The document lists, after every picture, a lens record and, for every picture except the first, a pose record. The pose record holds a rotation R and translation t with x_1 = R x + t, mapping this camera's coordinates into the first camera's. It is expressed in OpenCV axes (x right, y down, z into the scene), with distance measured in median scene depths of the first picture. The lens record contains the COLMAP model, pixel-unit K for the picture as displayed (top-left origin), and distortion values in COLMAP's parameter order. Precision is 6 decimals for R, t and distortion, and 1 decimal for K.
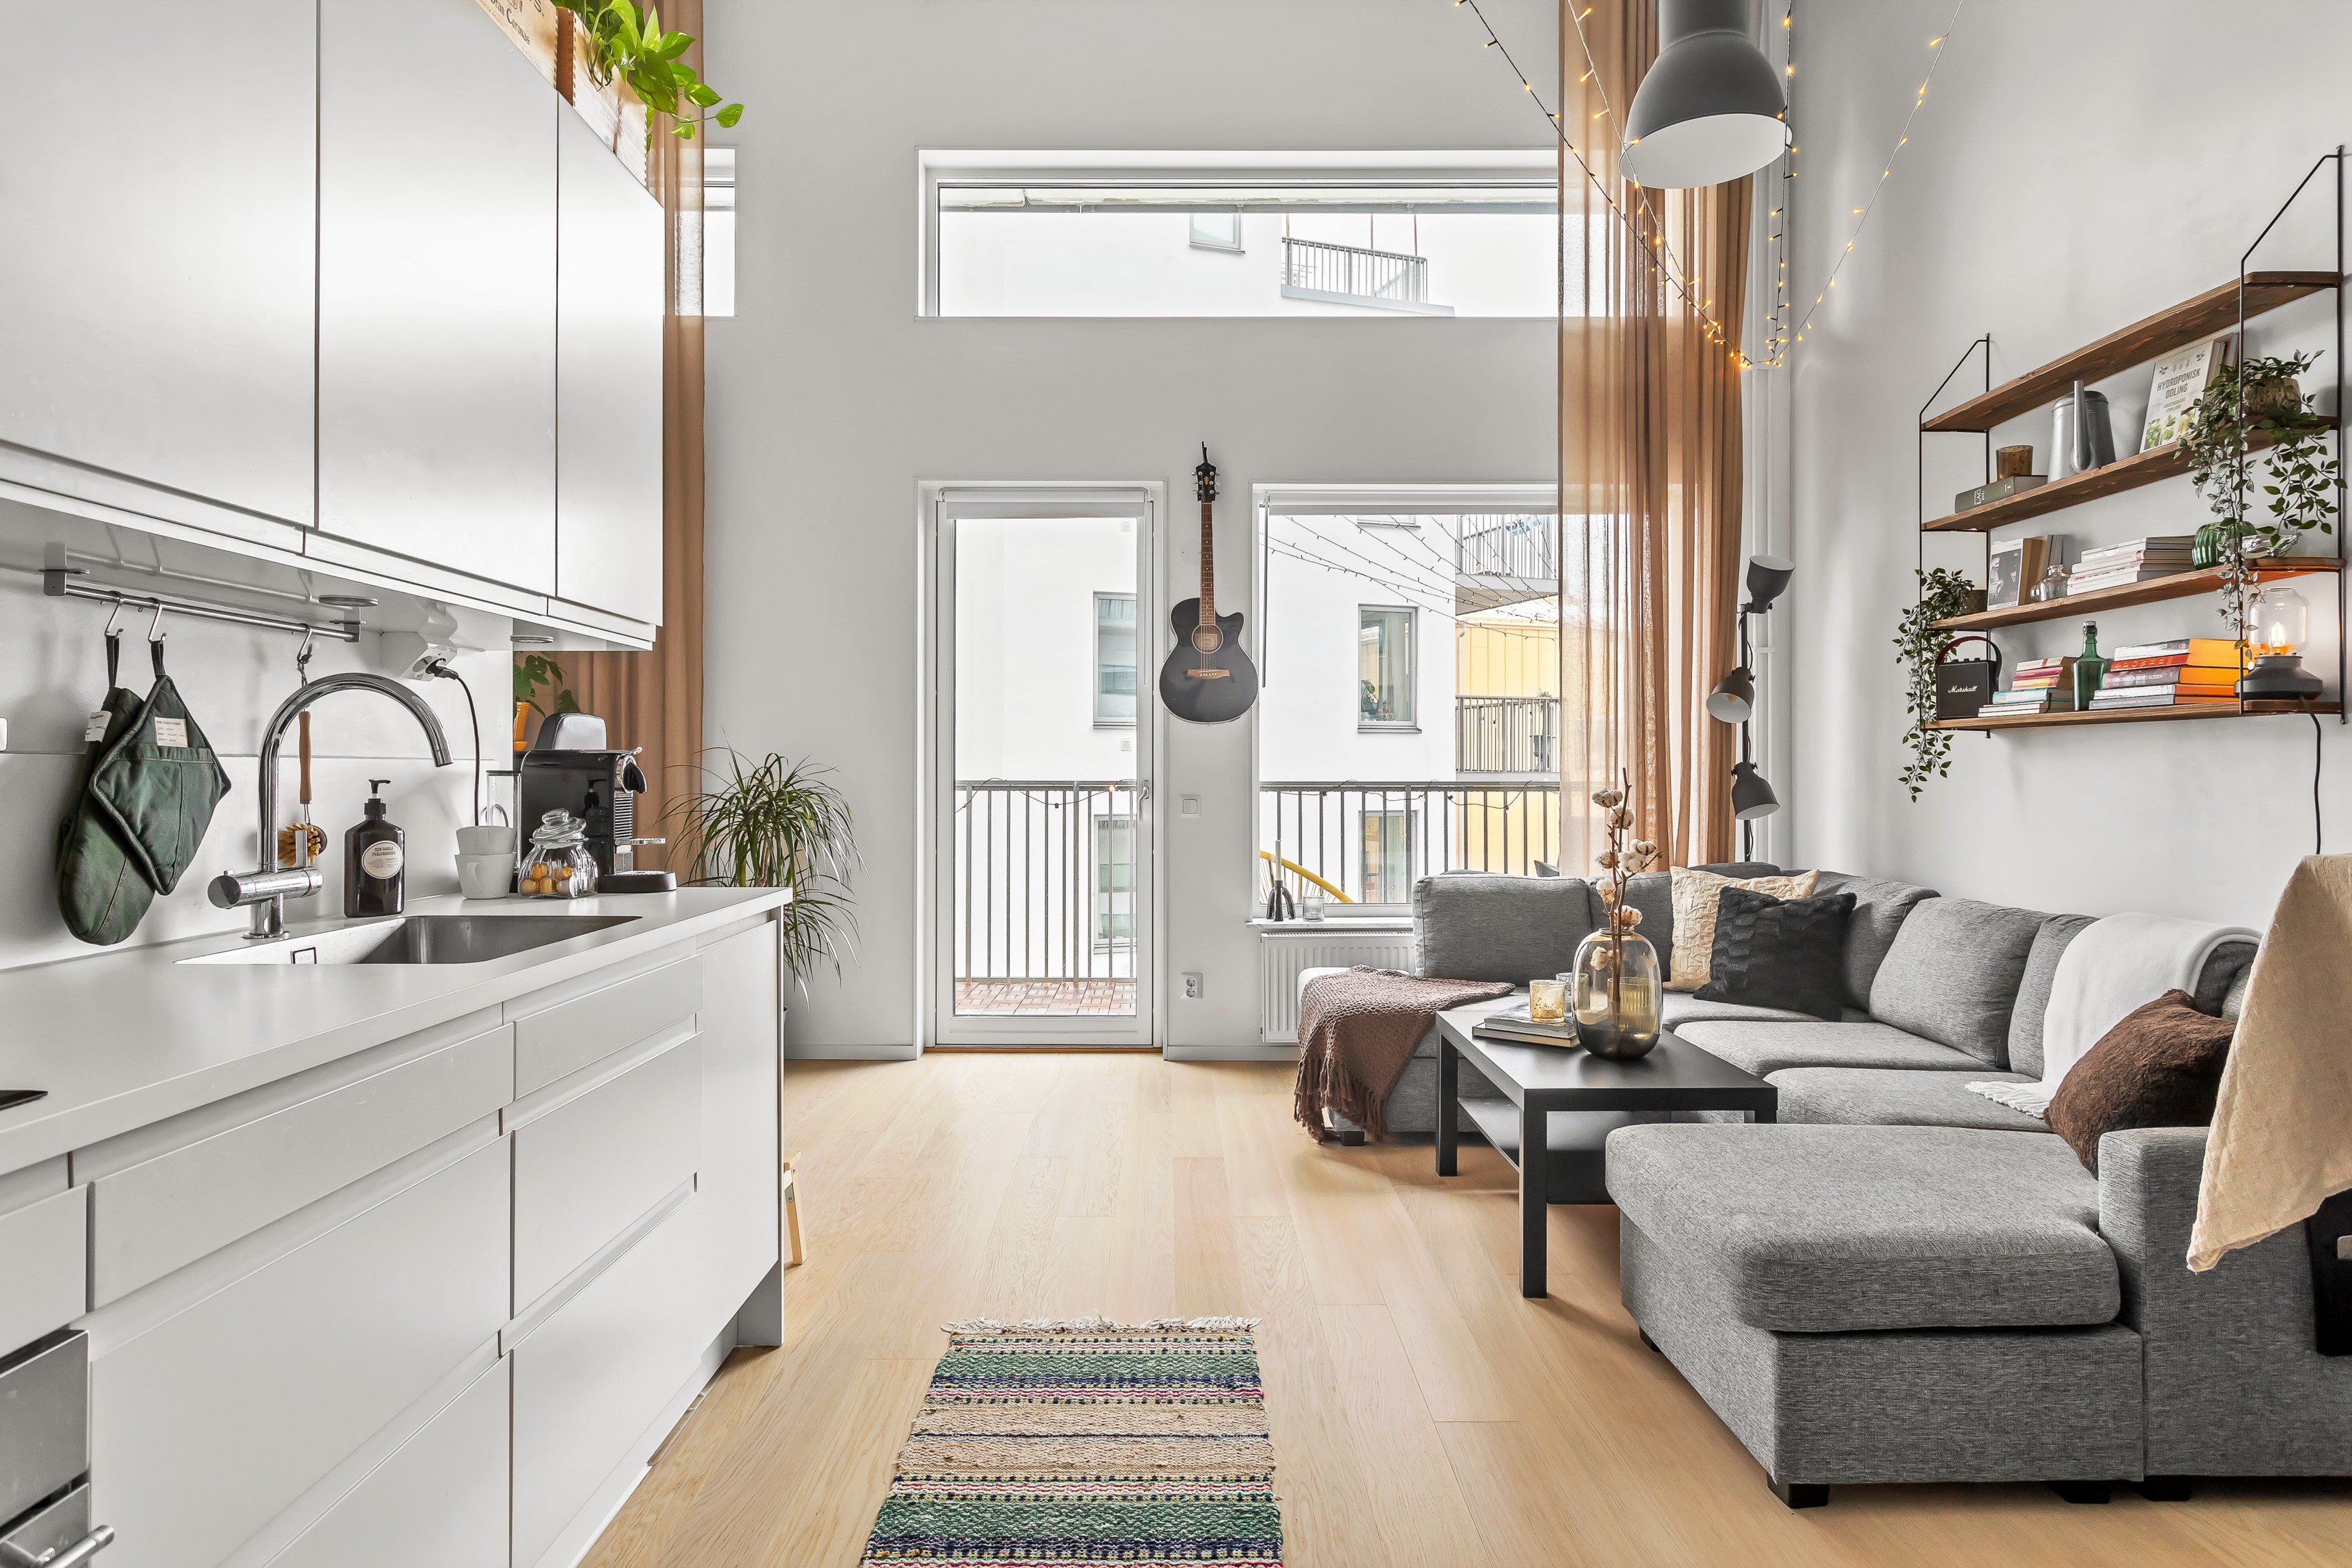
lens RADIAL K [[1306.5, 0, 1169.5], [0, 1306.5, 763.7], [0, 0, 1]] dist [-0.003072, 0.002608]
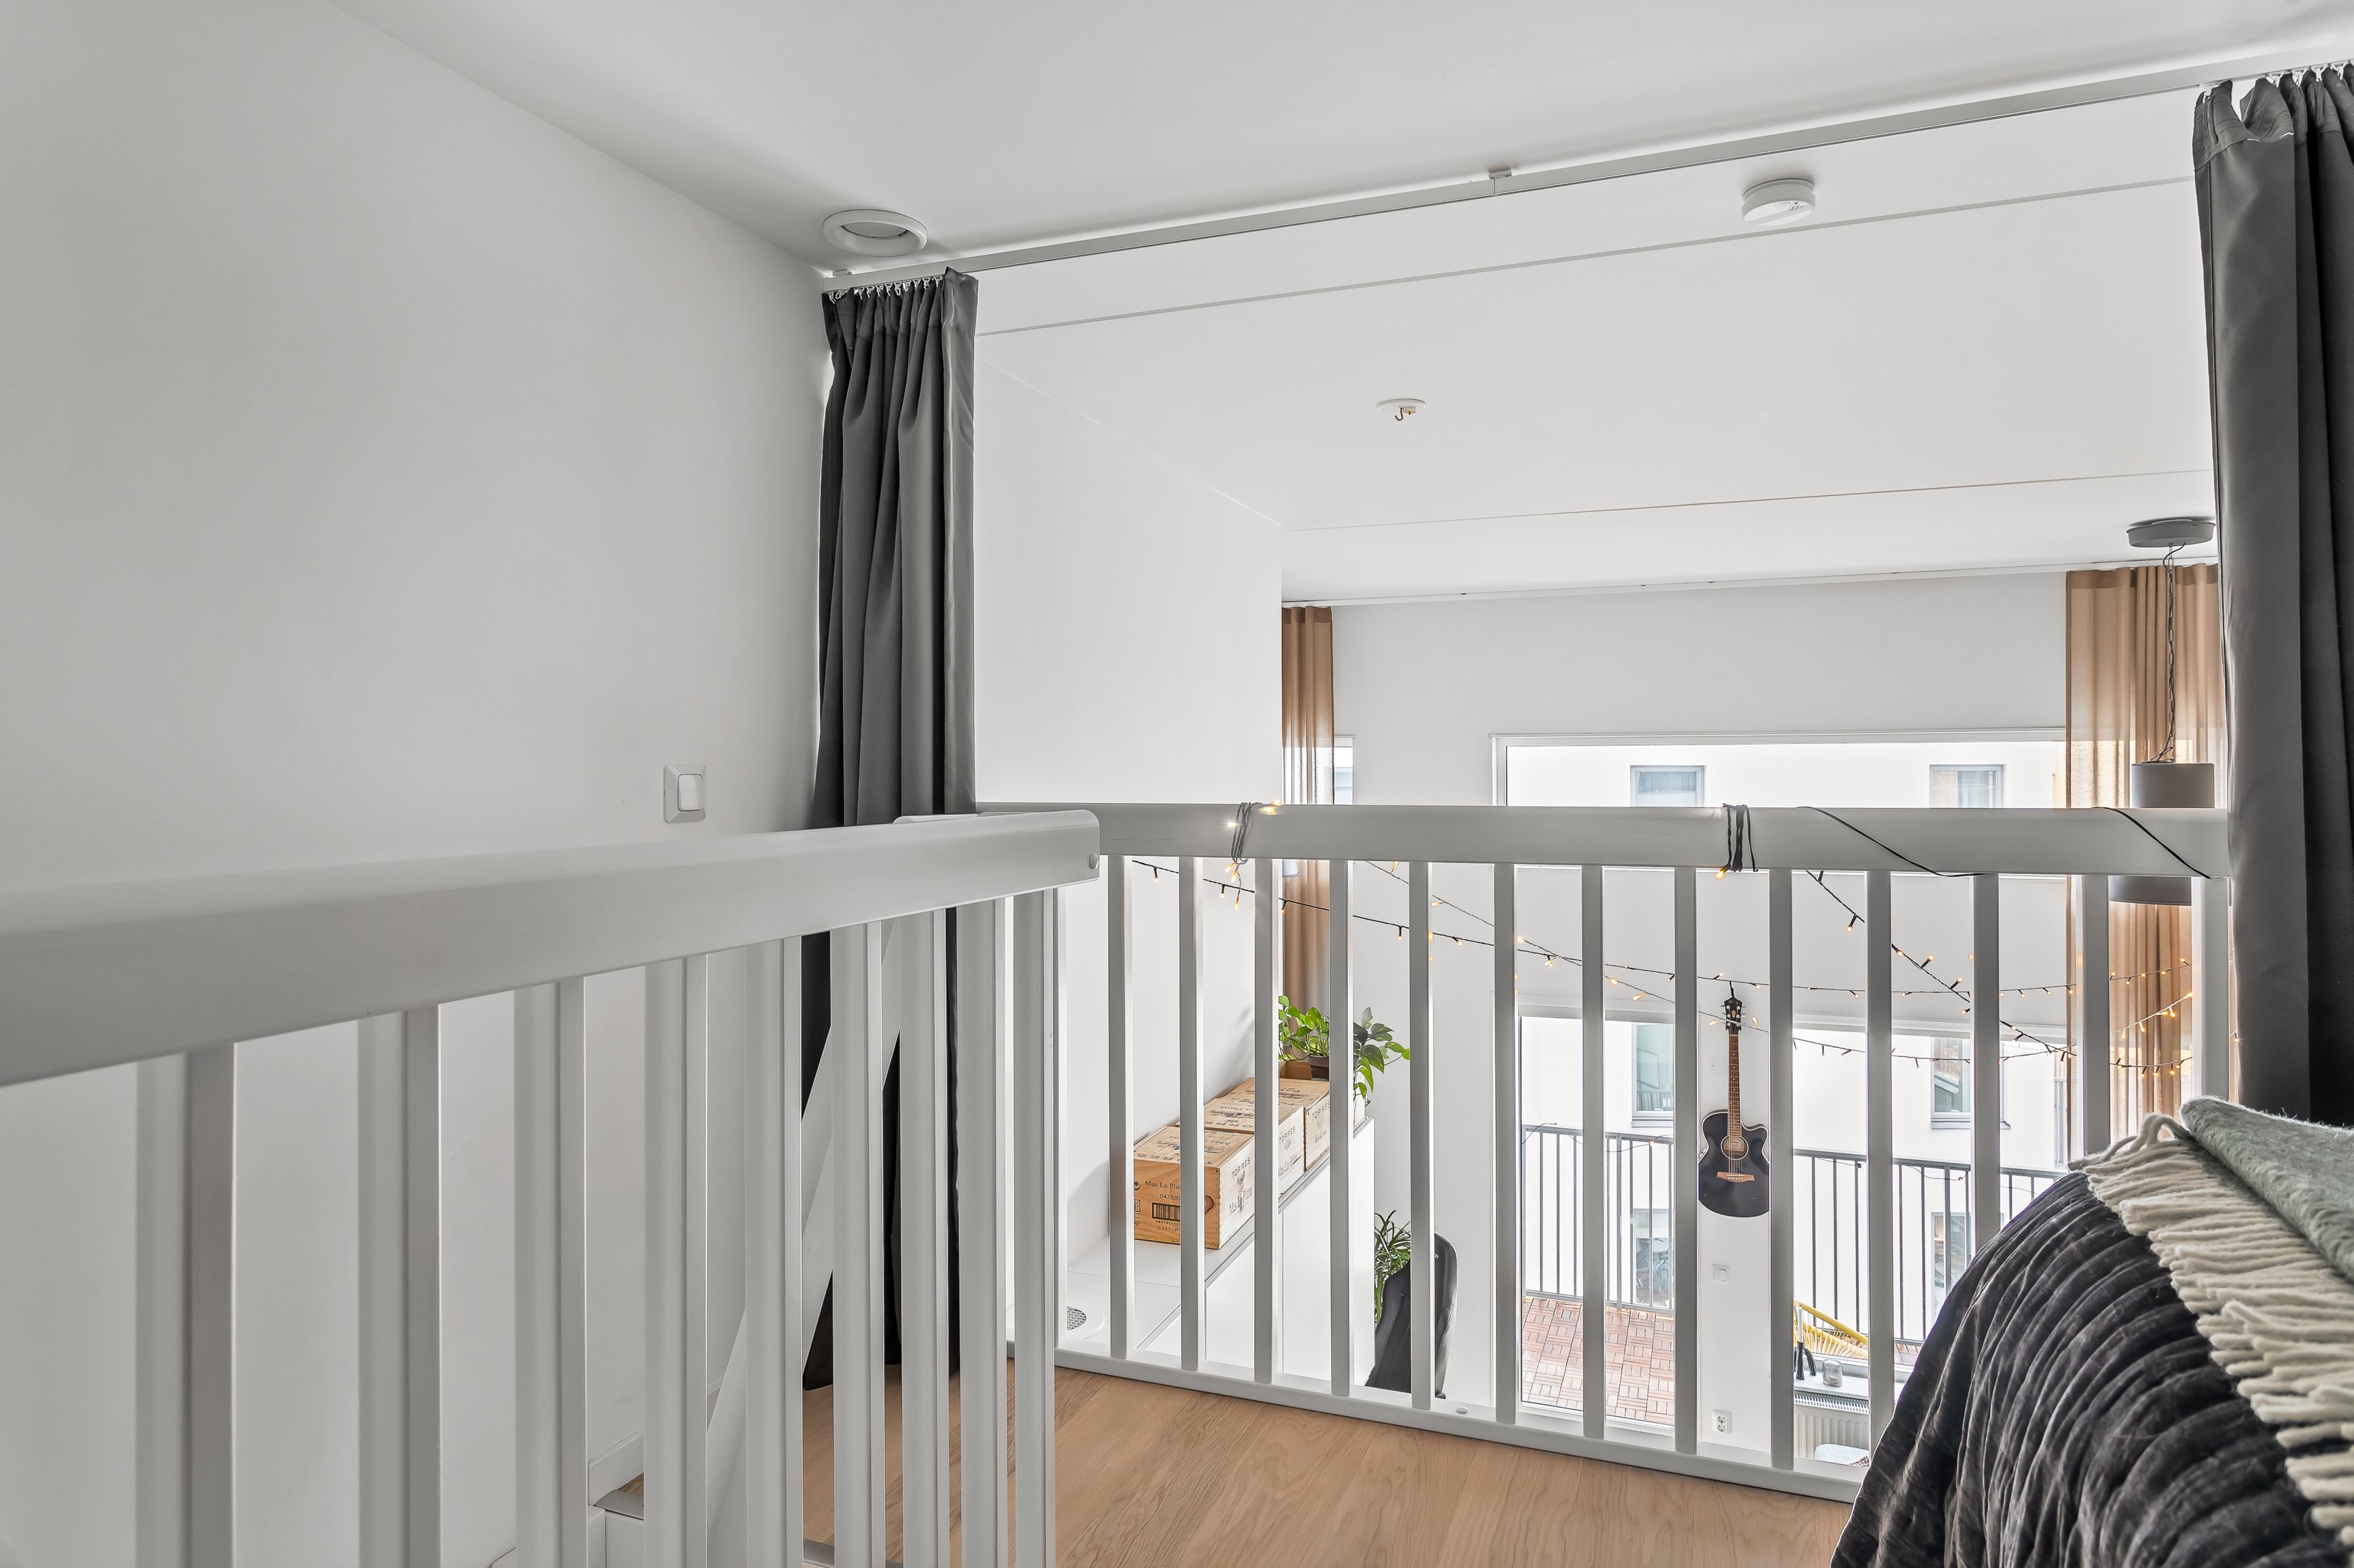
lens RADIAL K [[1389.0, 0, 1173.5], [0, 1389.0, 768.7], [0, 0, 1]] dist [-0.003834, -0.002194]
pose [[0.931016, -0.005202, -0.364941, 0.023440], [0.007779, 0.999954, 0.005590, -0.692700], [0.364895, -0.008044, 0.931014, -0.596147]]
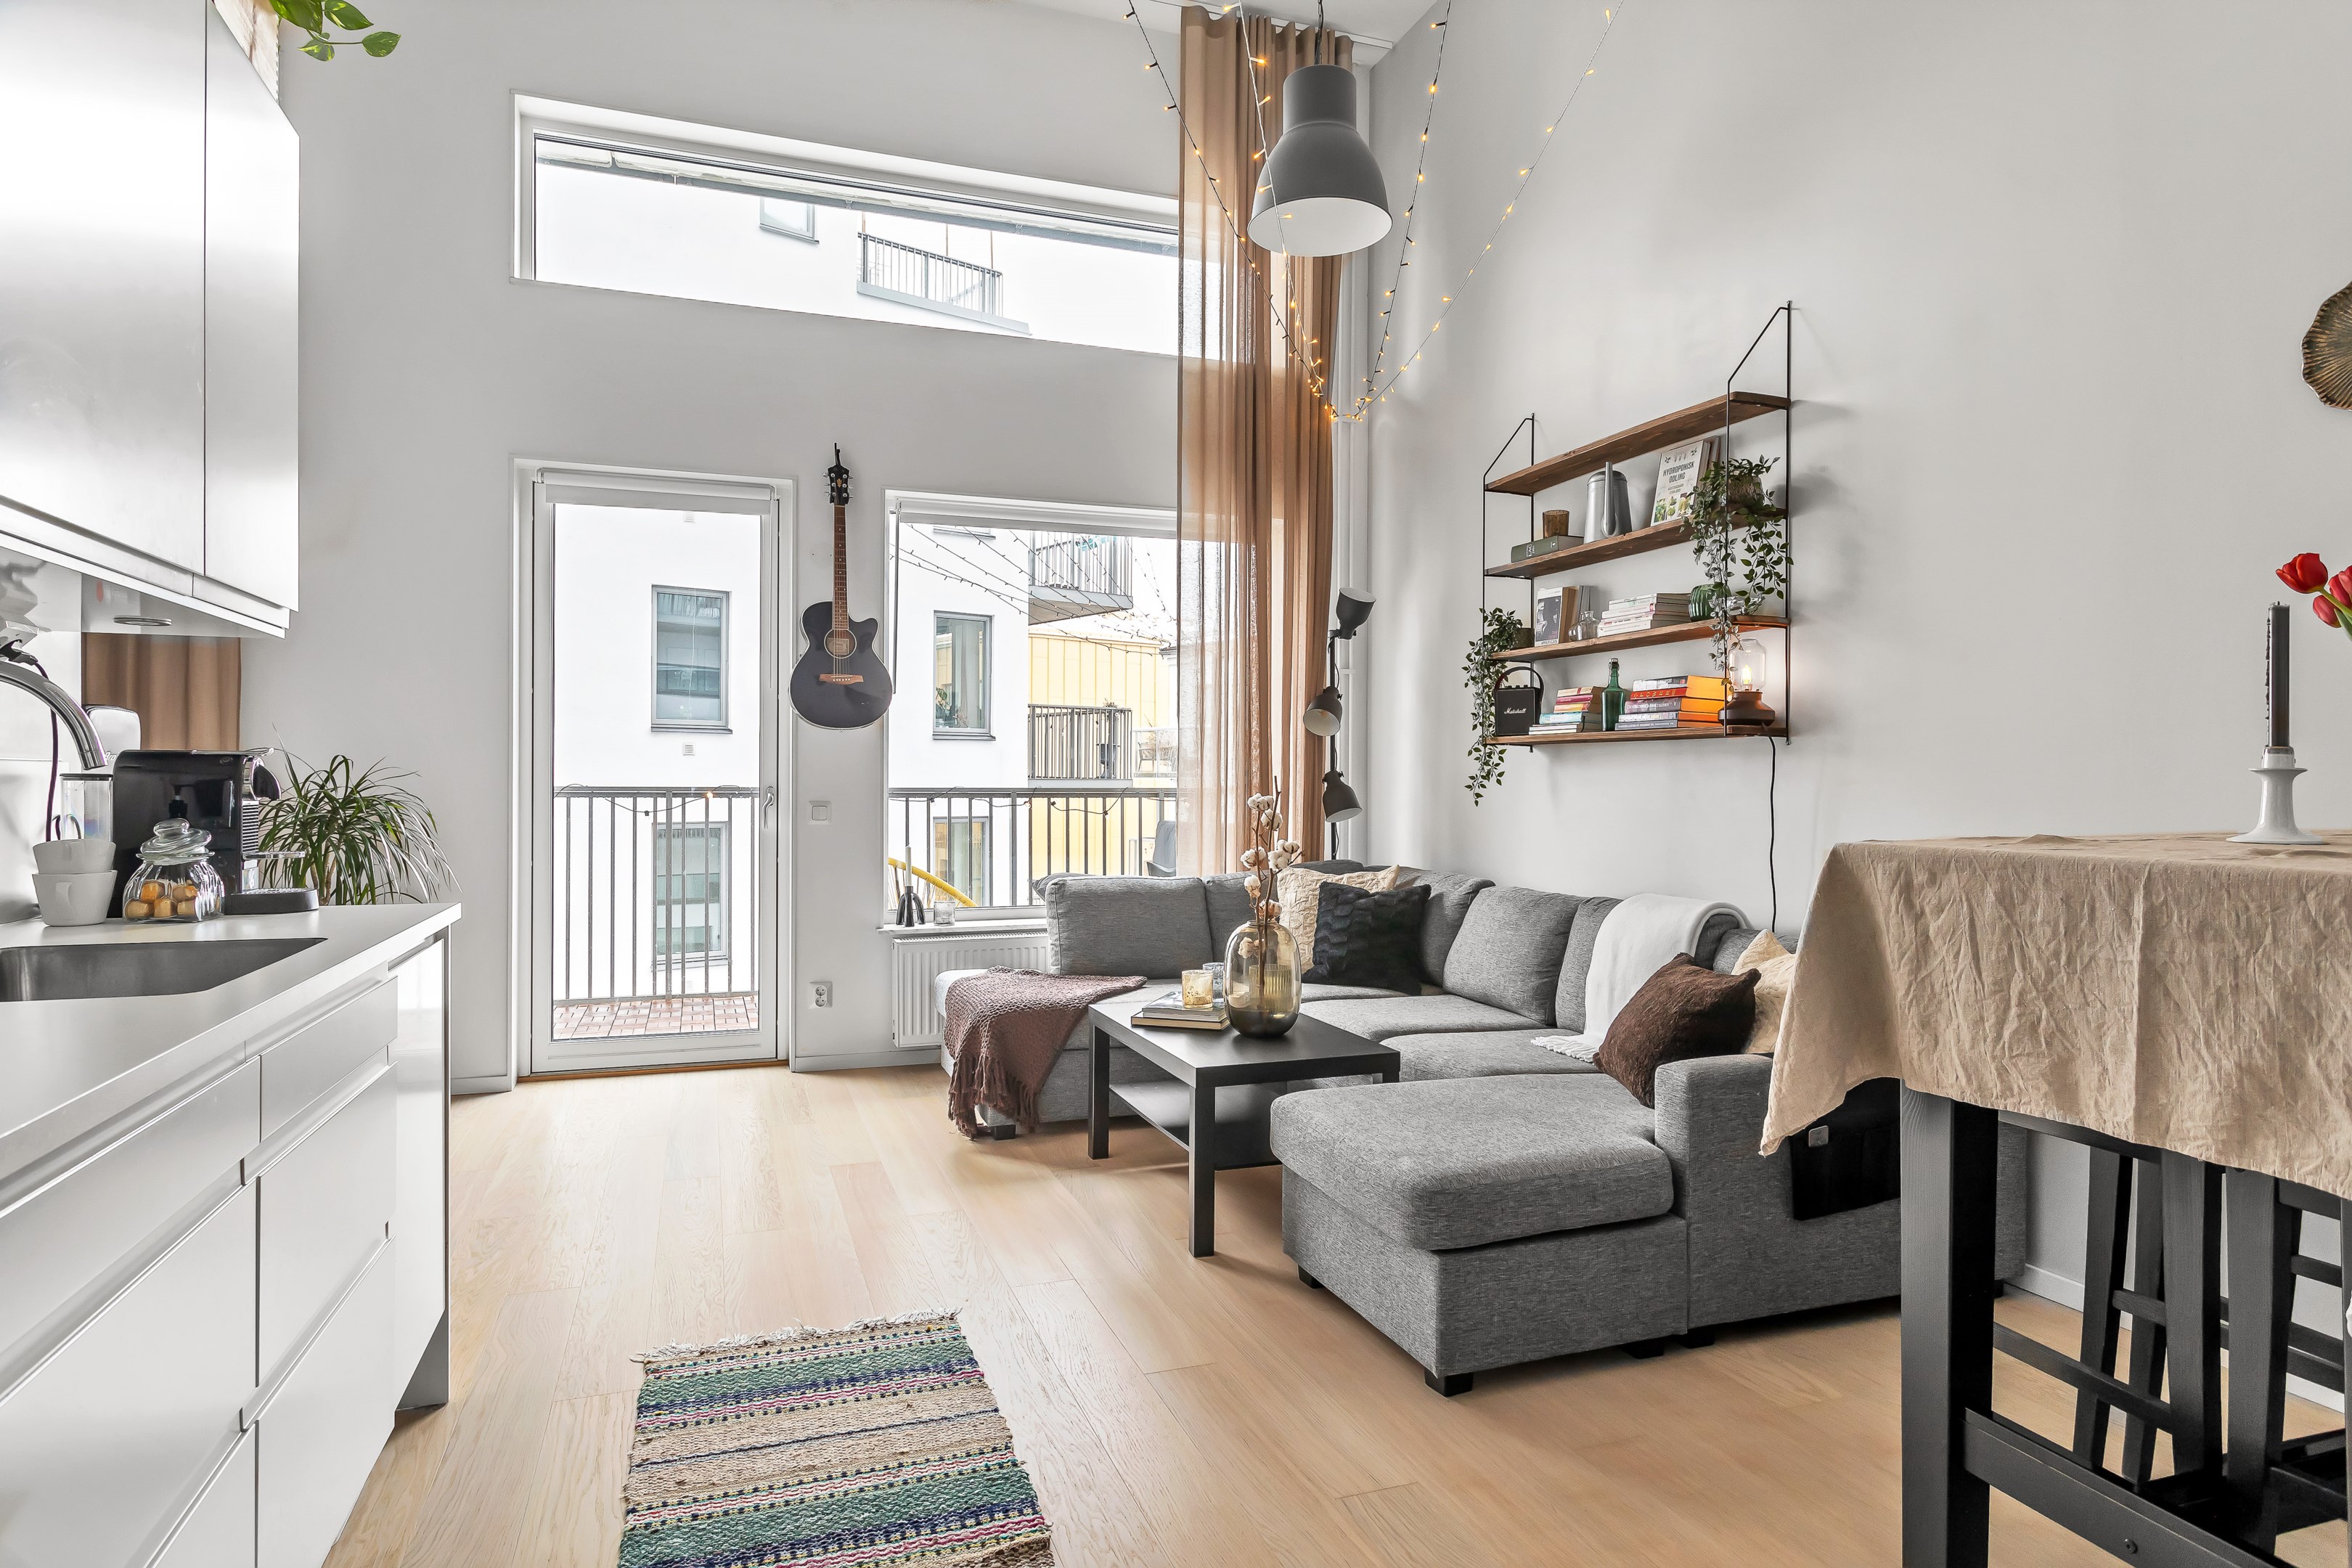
lens RADIAL K [[1306.6, 0, 1167.6], [0, 1306.6, 781.1], [0, 0, 1]] dist [-0.003707, 0.001730]
pose [[0.943454, 0.002795, 0.331493, -0.097233], [-0.005618, 0.999956, 0.007557, -0.000405], [-0.331457, -0.008991, 0.943428, -0.022533]]
